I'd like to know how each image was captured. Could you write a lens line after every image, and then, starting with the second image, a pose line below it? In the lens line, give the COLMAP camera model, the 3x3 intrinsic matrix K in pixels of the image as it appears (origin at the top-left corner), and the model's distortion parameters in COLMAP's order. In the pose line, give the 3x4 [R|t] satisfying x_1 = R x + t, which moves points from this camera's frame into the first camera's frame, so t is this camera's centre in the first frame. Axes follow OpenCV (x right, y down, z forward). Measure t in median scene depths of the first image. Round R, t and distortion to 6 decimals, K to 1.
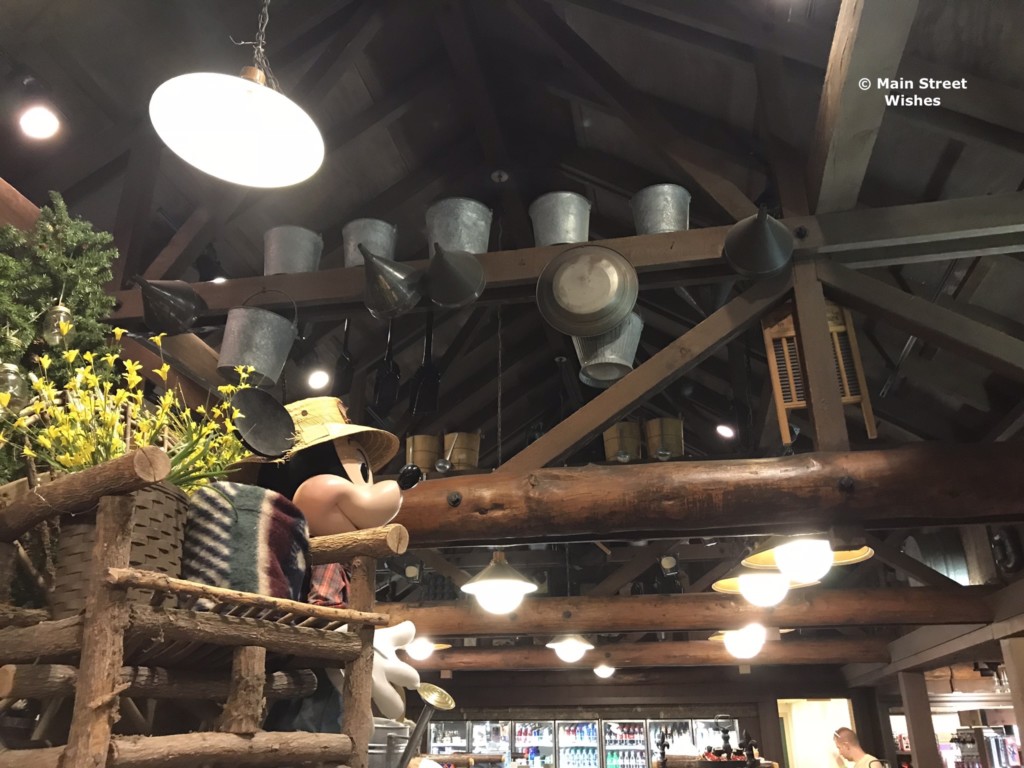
lens RADIAL K [[851.8, 0, 508.1], [0, 851.8, 376.8], [0, 0, 1]] dist [0.037767, -0.059027]
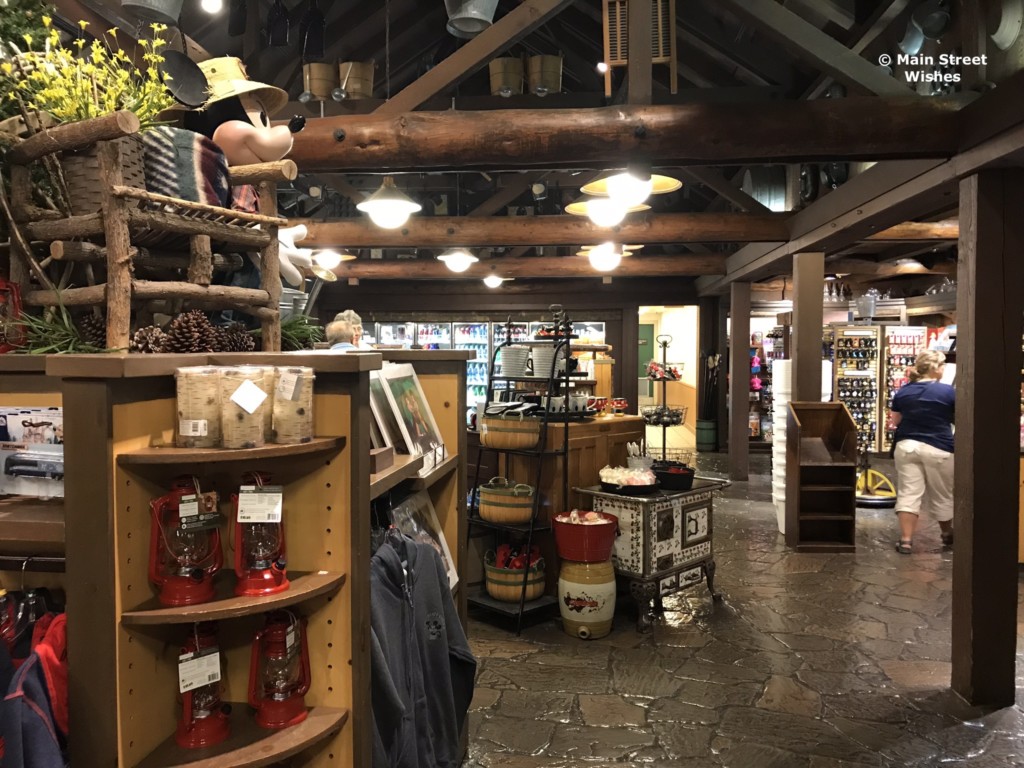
lens RADIAL K [[851.8, 0, 508.1], [0, 851.8, 376.8], [0, 0, 1]] dist [0.037767, -0.059027]
pose [[0.995004, -0.000846, 0.099836, 0.080462], [-0.041247, 0.907154, 0.418772, -0.098578], [-0.090921, -0.420797, 0.902587, -0.427159]]
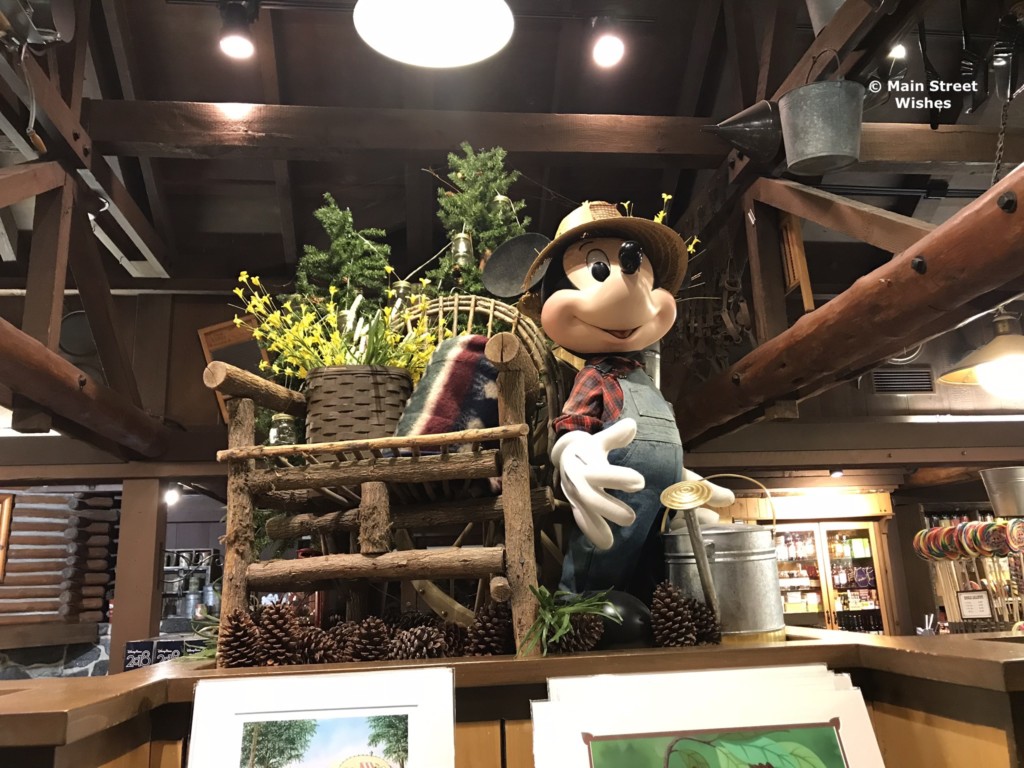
lens RADIAL K [[851.8, 0, 508.1], [0, 851.8, 376.8], [0, 0, 1]] dist [0.037767, -0.059027]
pose [[0.299153, -0.235394, -0.924715, 0.569382], [0.403281, 0.909479, -0.101051, 0.249379], [0.864796, -0.342690, 0.367004, 0.521173]]
